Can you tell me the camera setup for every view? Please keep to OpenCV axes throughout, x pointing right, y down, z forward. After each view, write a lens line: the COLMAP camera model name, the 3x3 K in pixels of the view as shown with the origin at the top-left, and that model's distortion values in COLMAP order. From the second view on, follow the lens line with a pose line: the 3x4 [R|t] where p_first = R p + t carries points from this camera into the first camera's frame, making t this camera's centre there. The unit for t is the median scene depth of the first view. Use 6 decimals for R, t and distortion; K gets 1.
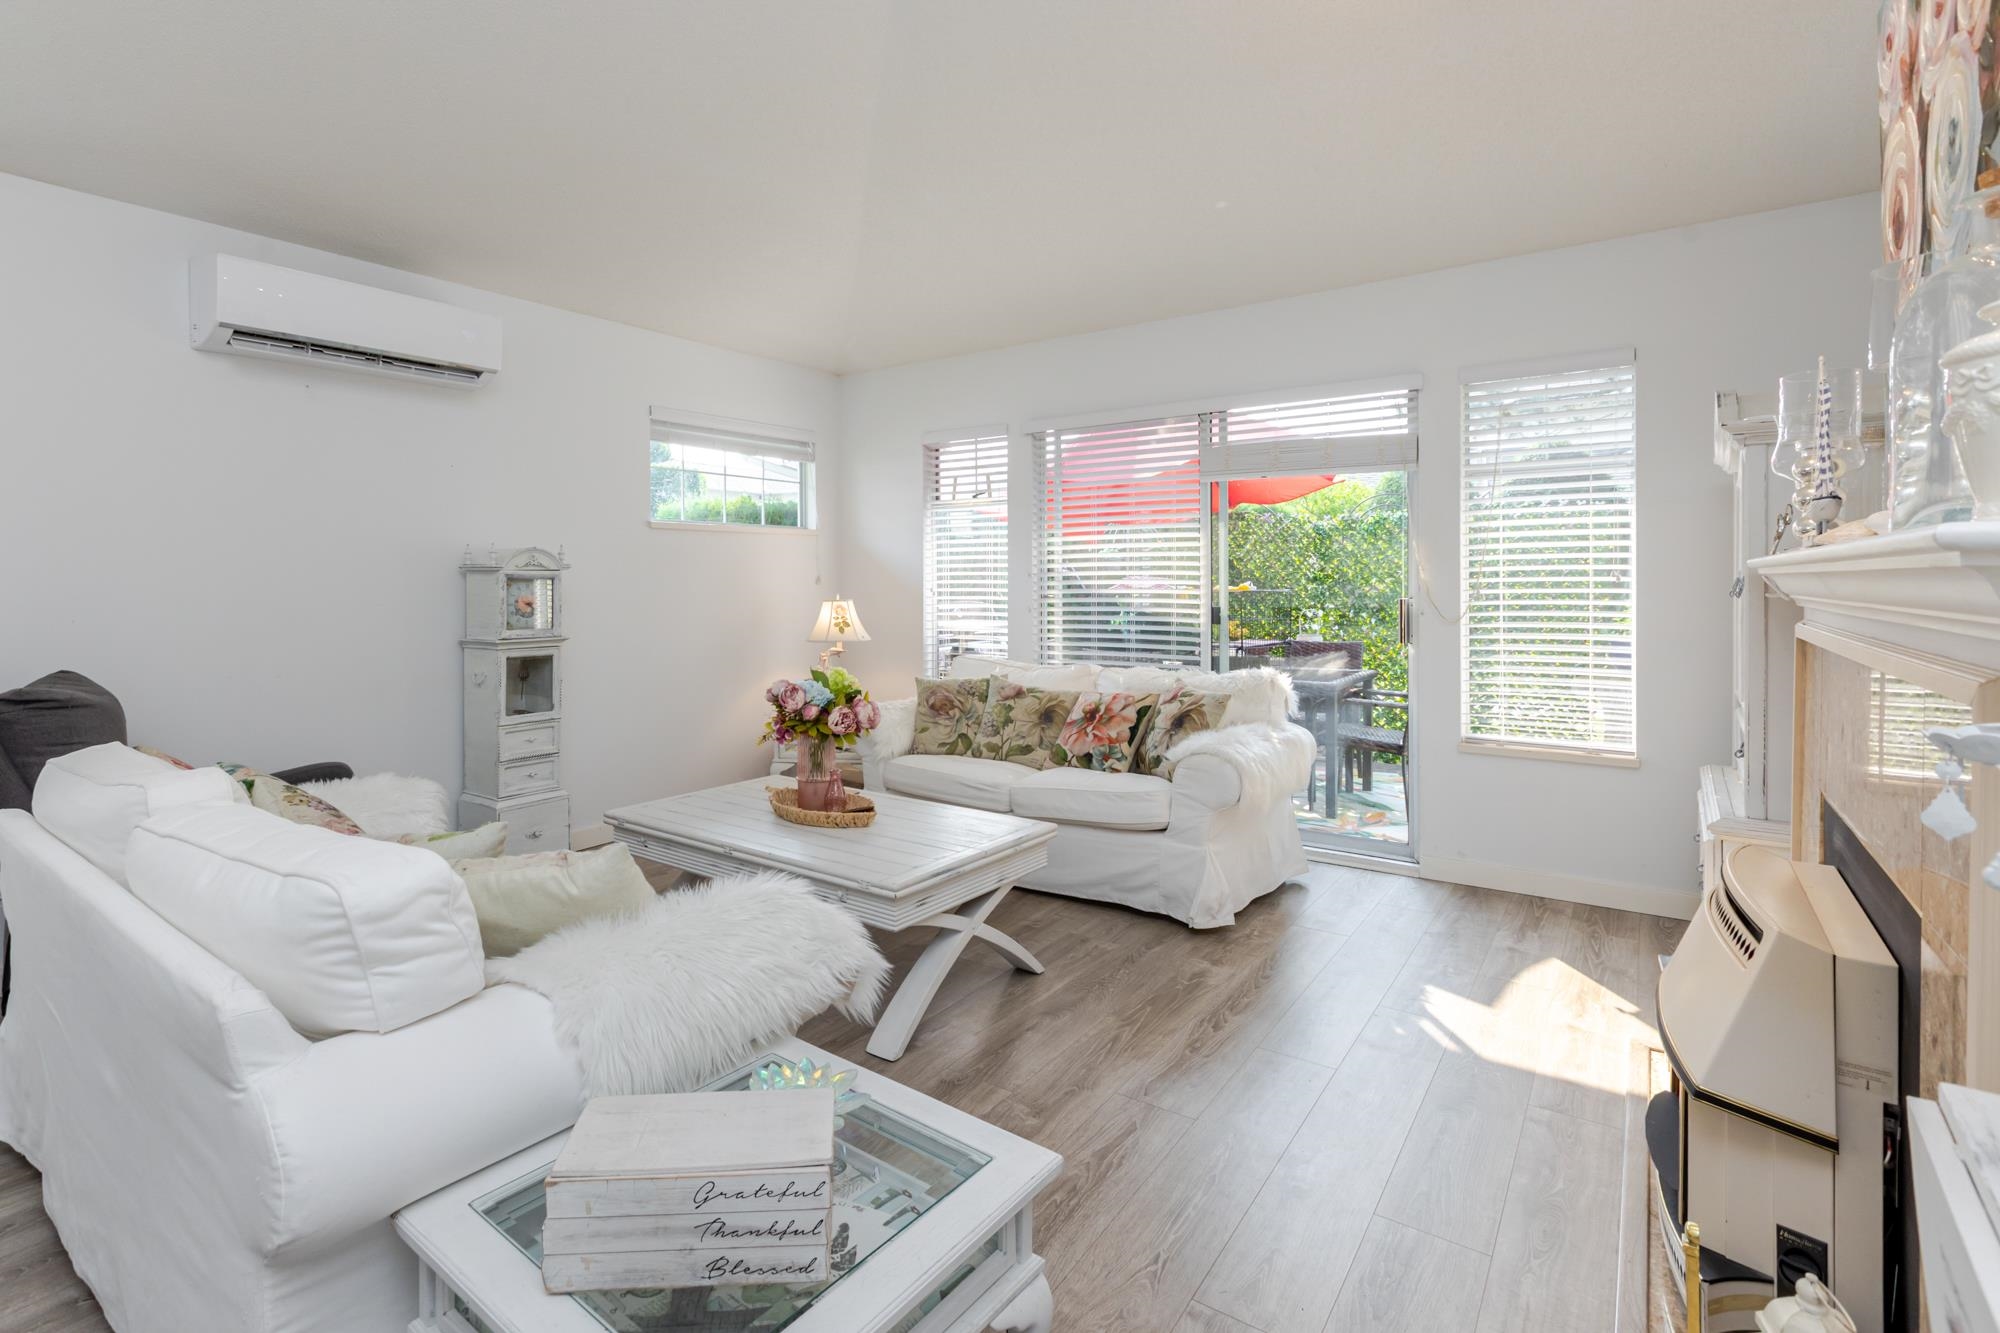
lens RADIAL K [[935.0, 0, 932.8], [0, 935.0, 583.6], [0, 0, 1]] dist [0.000204, 0.000136]
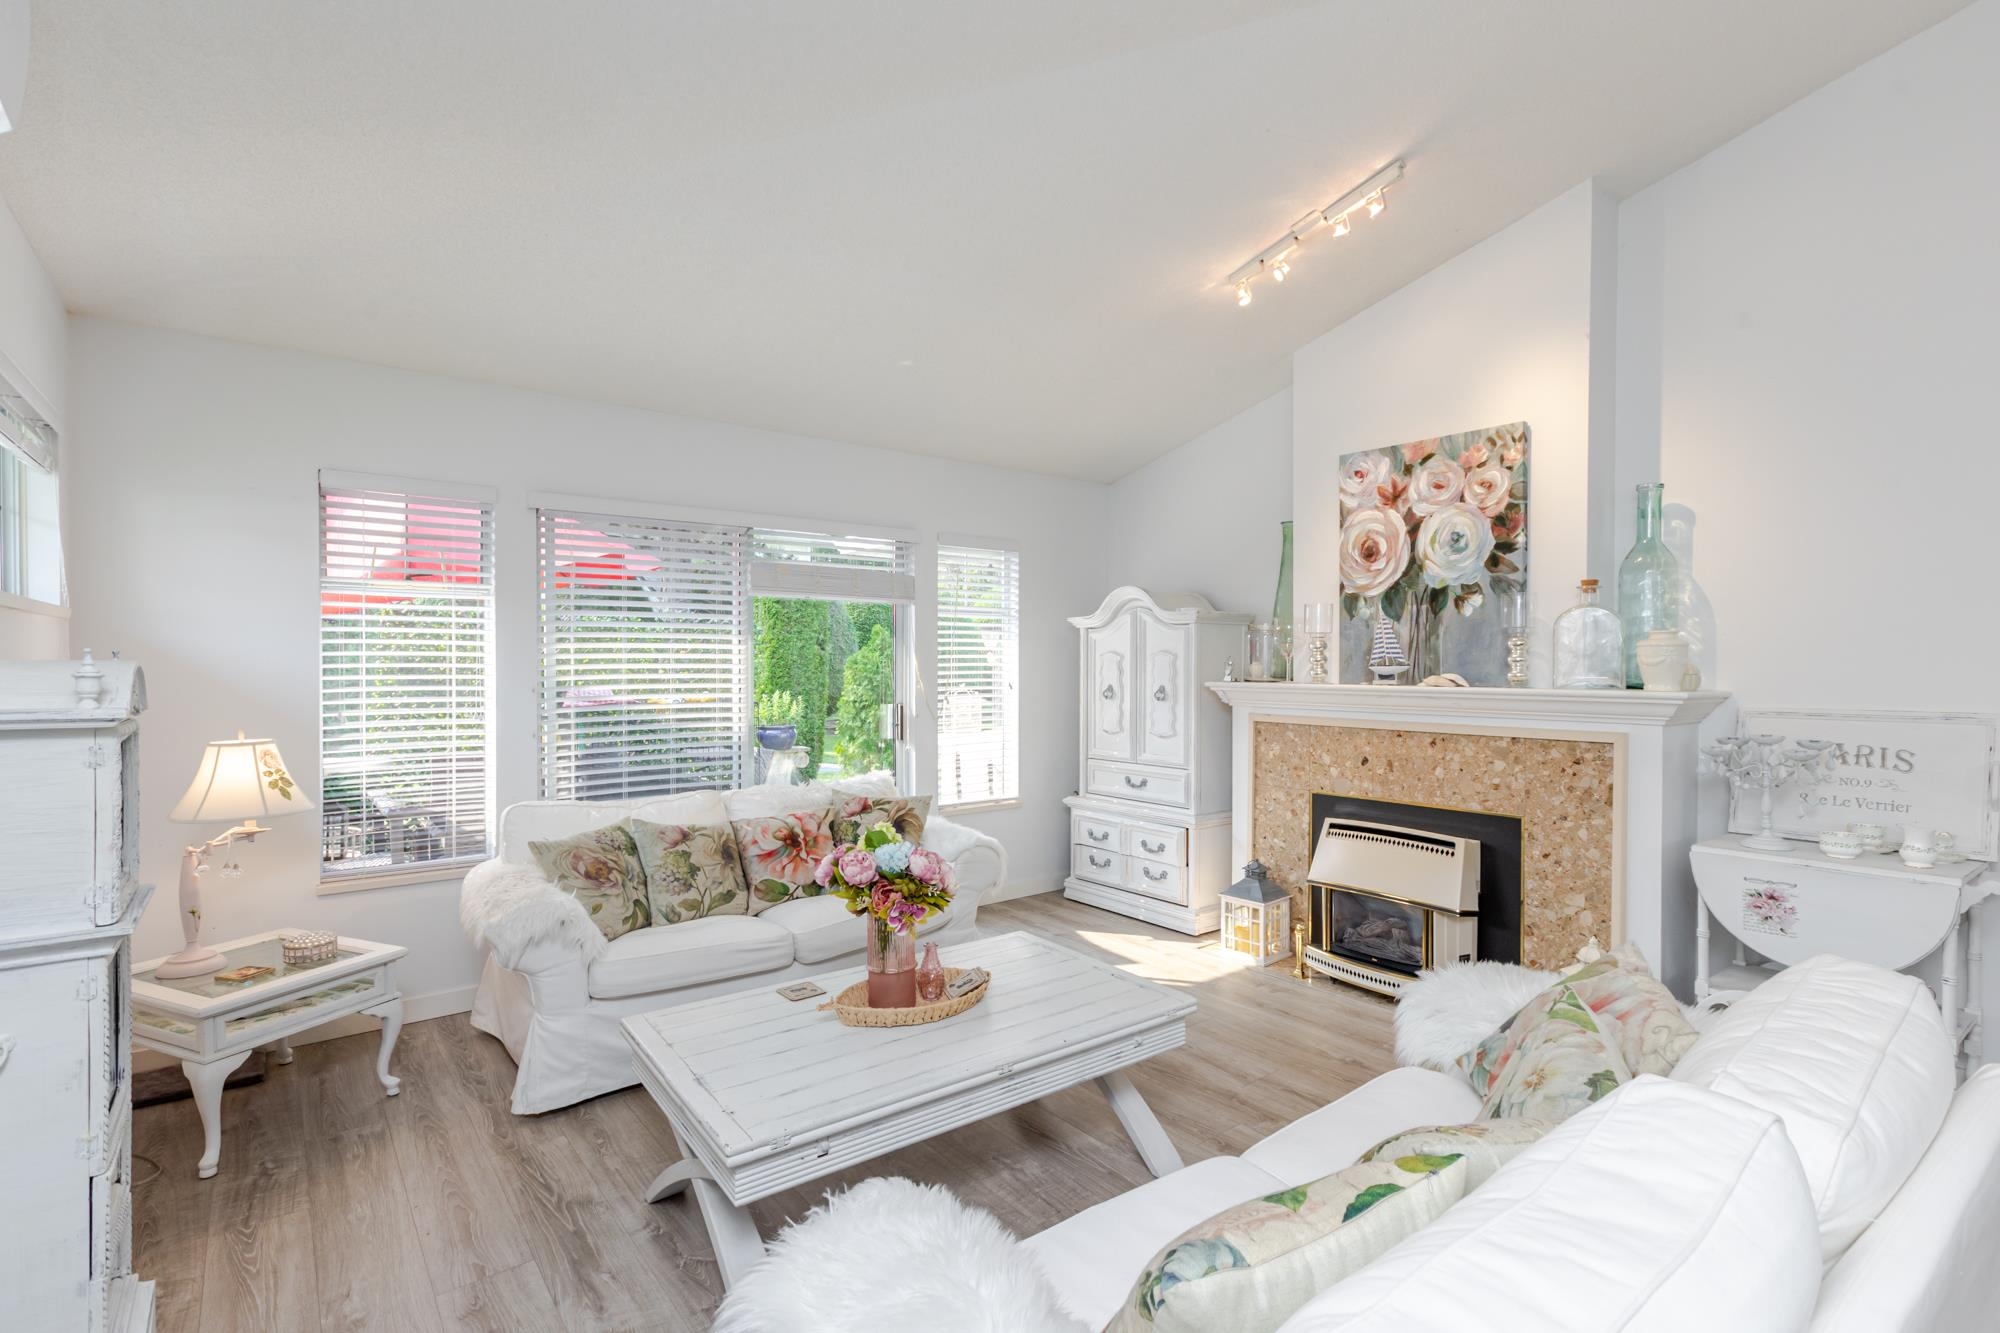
lens RADIAL K [[935.0, 0, 990.4], [0, 935.0, 663.3], [0, 0, 1]] dist [0.000204, 0.000136]
pose [[0.288482, -0.001528, 0.957484, -0.698273], [0.001446, 0.999998, 0.001160, -0.041803], [-0.957484, 0.001050, 0.288484, 0.543318]]
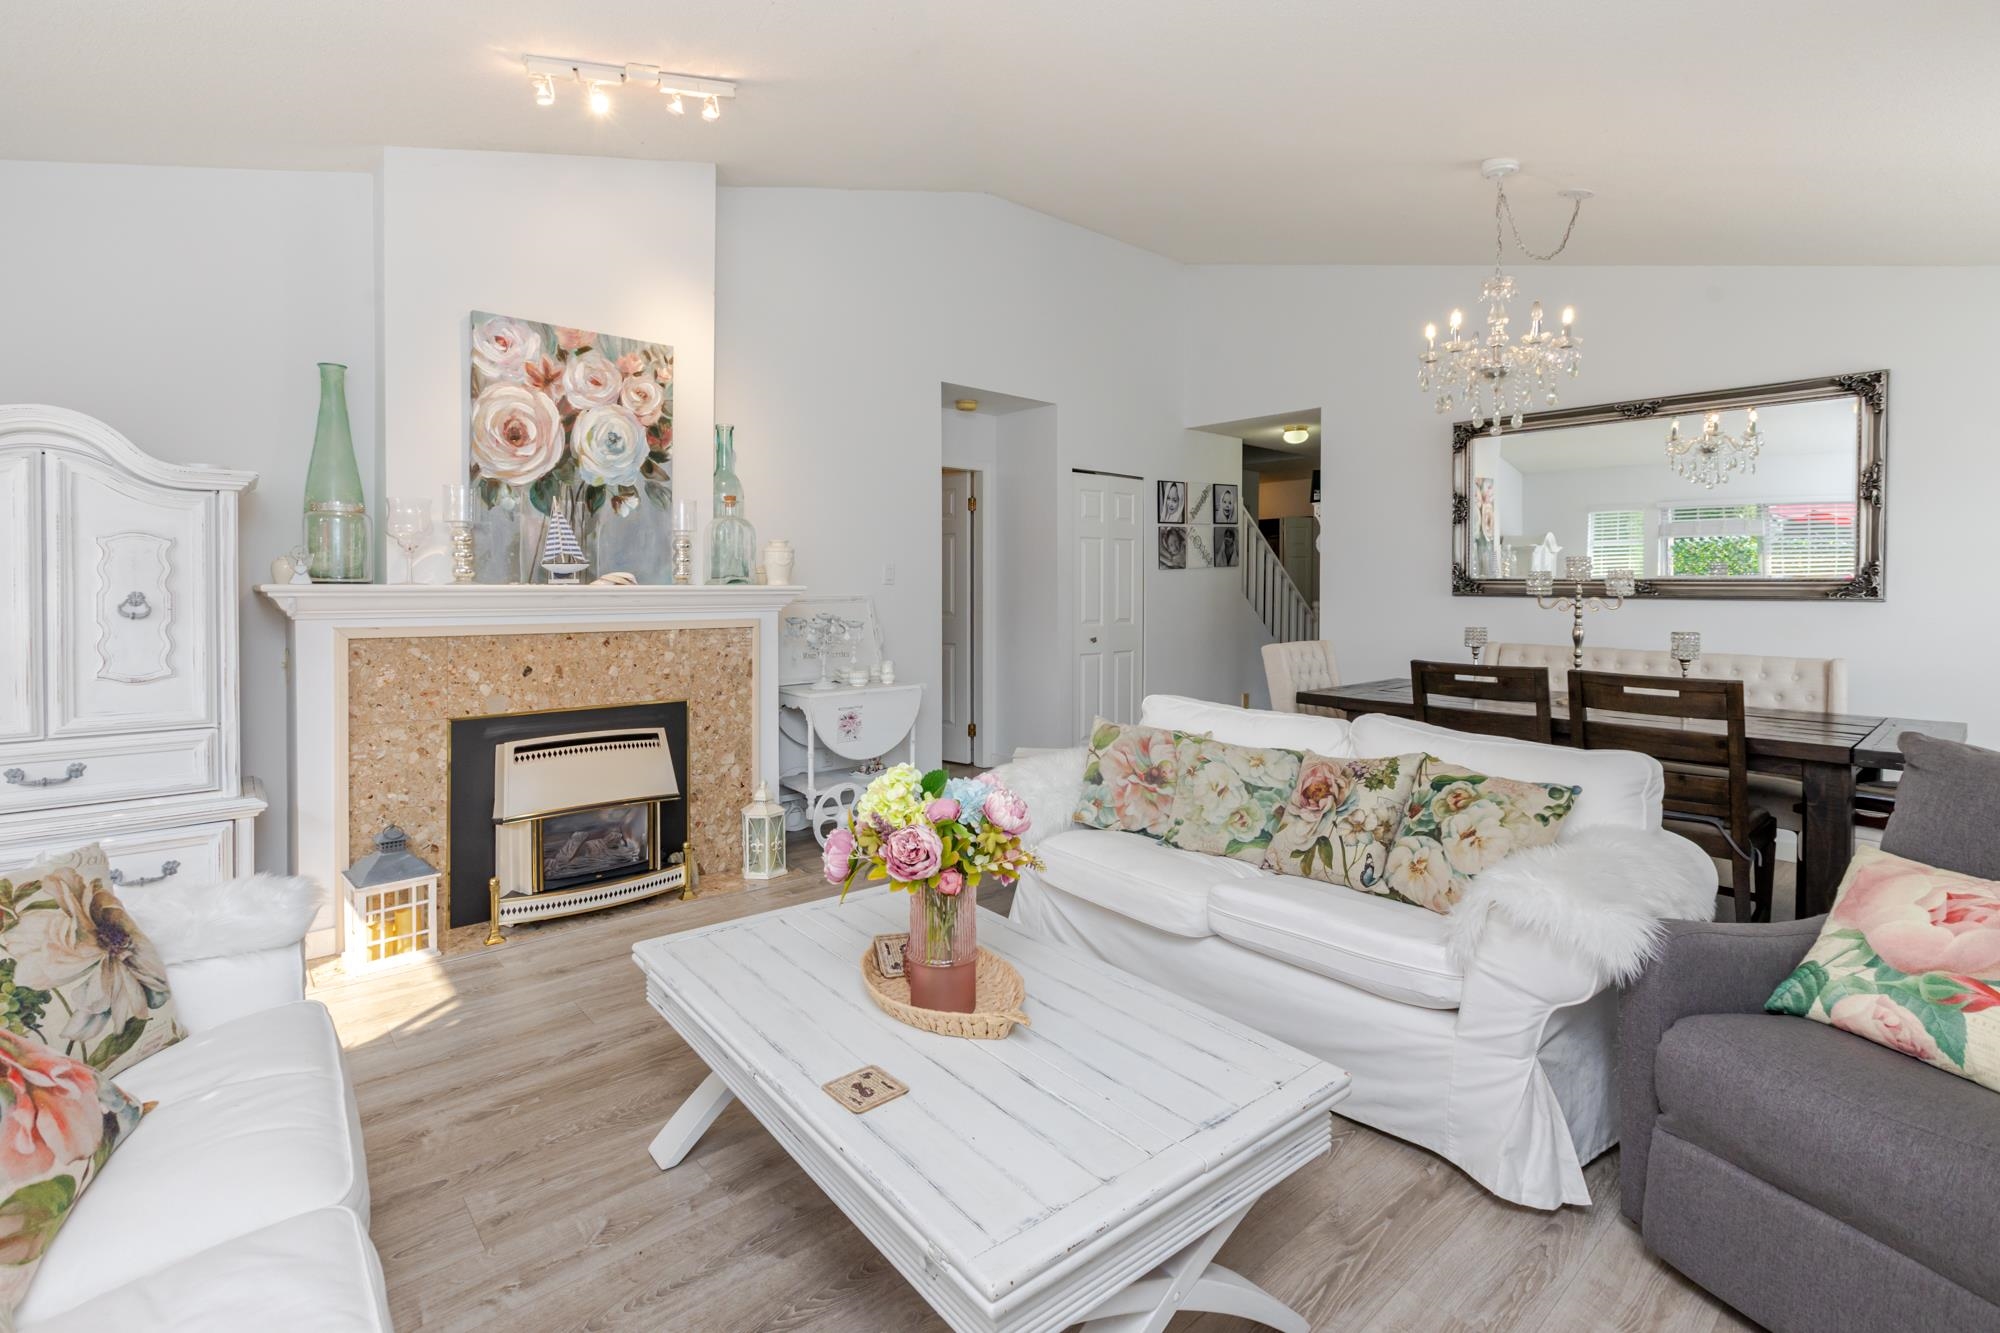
lens RADIAL K [[935.0, 0, 980.0], [0, 935.0, 595.5], [0, 0, 1]] dist [0.000204, 0.000136]
pose [[-0.971398, -0.003110, 0.237436, -0.225983], [-0.000598, 0.999943, 0.010651, -0.015268], [-0.237455, 0.010205, -0.971345, 1.242295]]
